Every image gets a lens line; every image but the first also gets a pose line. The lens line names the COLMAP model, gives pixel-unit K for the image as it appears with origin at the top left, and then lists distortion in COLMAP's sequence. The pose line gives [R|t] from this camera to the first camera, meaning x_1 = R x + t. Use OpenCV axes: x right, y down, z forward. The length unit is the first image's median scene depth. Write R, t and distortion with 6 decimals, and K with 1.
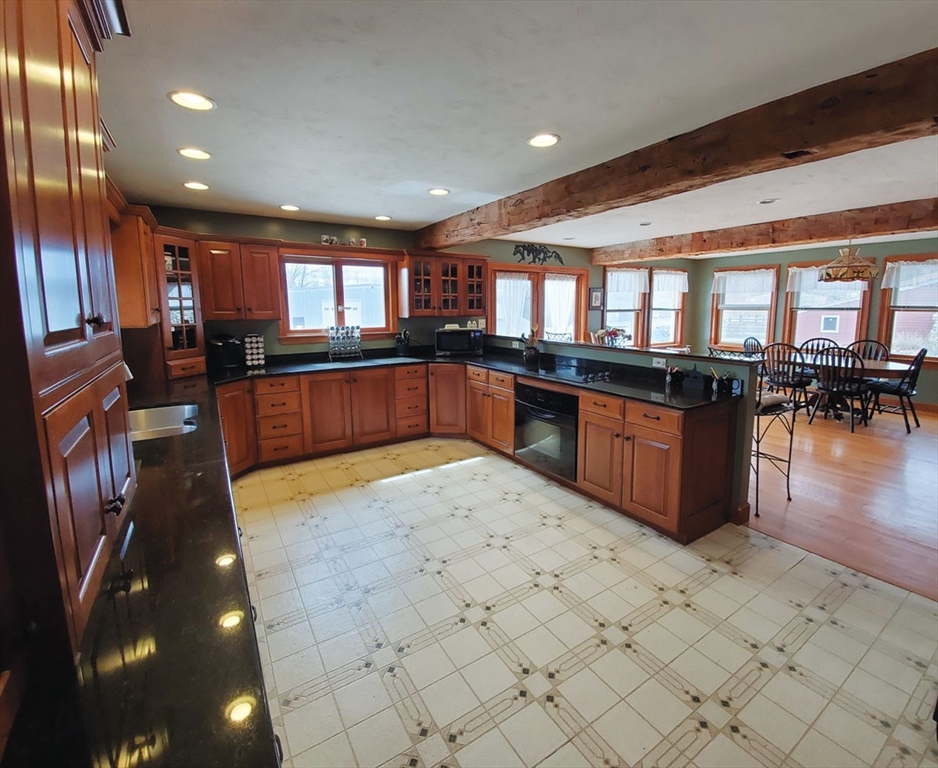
lens RADIAL K [[430.2, 0, 485.3], [0, 430.2, 361.8], [0, 0, 1]] dist [0.006050, 0.000011]
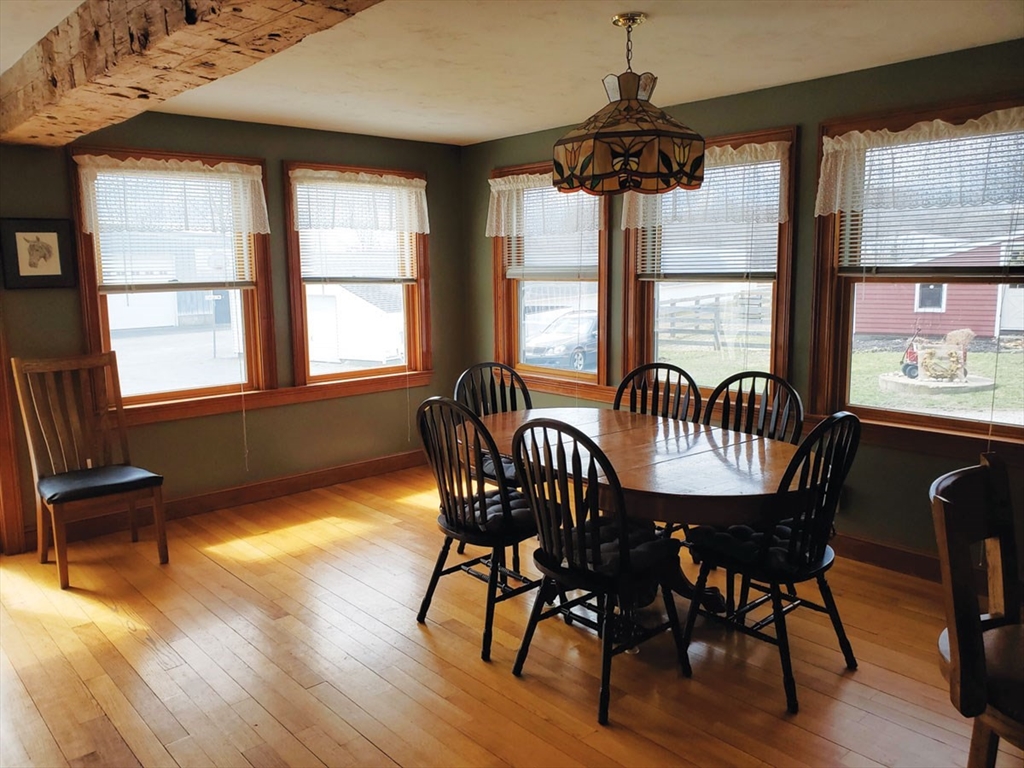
lens RADIAL K [[799.7, 0, 511.4], [0, 799.7, 389.5], [0, 0, 1]] dist [0.036188, -0.016073]
pose [[0.989347, -0.033485, 0.141674, 1.436415], [0.030040, 0.999200, 0.026387, -0.138721], [-0.142444, -0.021850, 0.989562, 0.977996]]
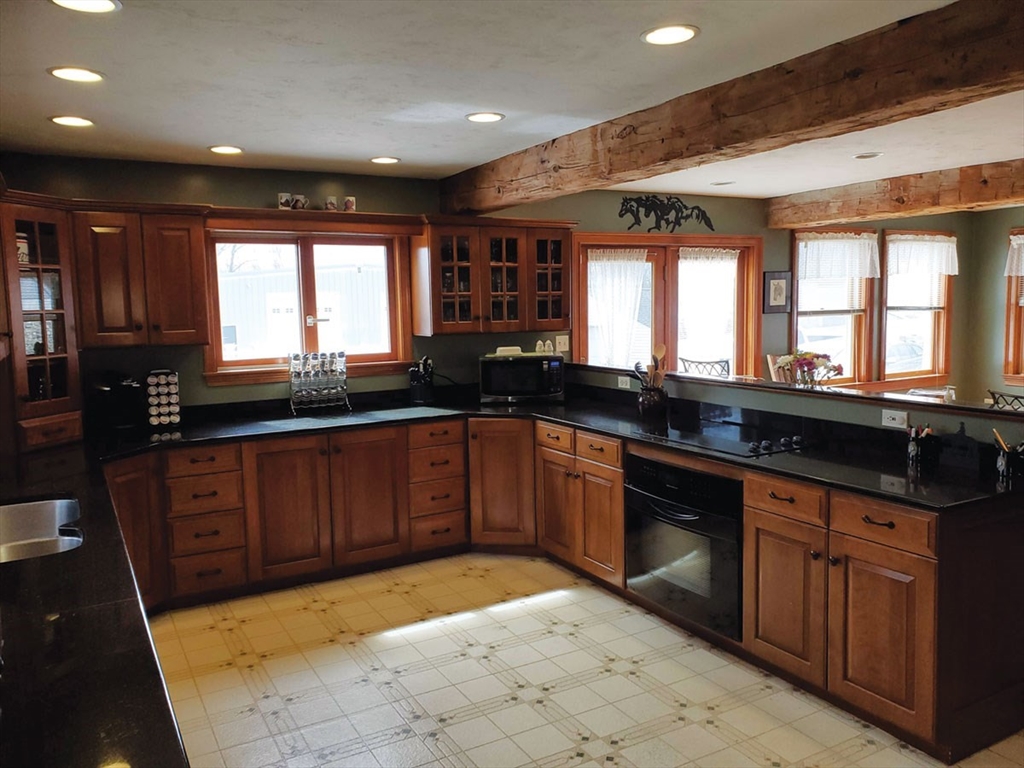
lens RADIAL K [[799.7, 0, 513.5], [0, 799.7, 381.9], [0, 0, 1]] dist [0.036188, -0.016073]
pose [[0.997551, -0.009693, -0.069268, -0.001043], [0.007398, 0.999417, -0.033323, -0.010769], [0.069551, 0.032729, 0.997041, -0.030106]]
